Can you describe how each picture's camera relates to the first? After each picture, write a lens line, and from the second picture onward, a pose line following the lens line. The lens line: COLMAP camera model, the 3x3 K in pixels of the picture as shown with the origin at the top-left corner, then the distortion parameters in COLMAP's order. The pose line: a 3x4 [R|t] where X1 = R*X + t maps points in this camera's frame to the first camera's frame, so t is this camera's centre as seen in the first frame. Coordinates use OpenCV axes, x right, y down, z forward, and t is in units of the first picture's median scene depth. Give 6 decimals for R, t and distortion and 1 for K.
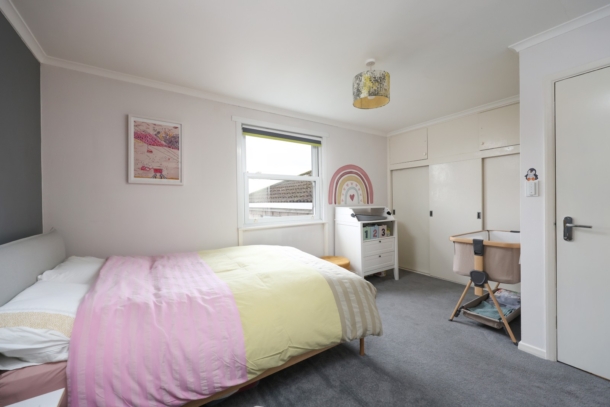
lens RADIAL K [[242.9, 0, 307.5], [0, 242.9, 203.5], [0, 0, 1]] dist [-0.008013, -0.000014]
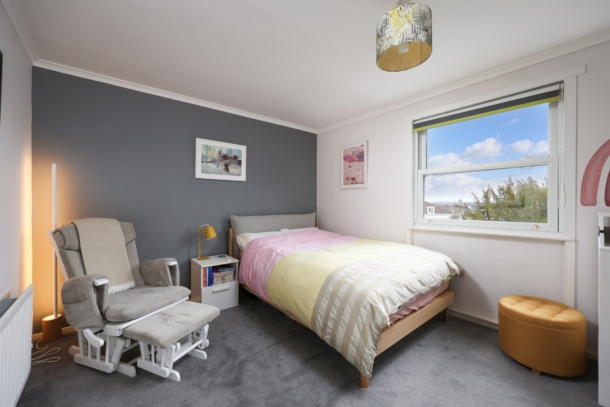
lens RADIAL K [[242.9, 0, 307.0], [0, 242.9, 202.3], [0, 0, 1]] dist [-0.008013, -0.000014]
pose [[0.102058, 0.010081, -0.994727, 0.806478], [-0.003915, 0.999945, 0.009732, -0.007383], [0.994771, 0.002901, 0.102091, 0.572971]]
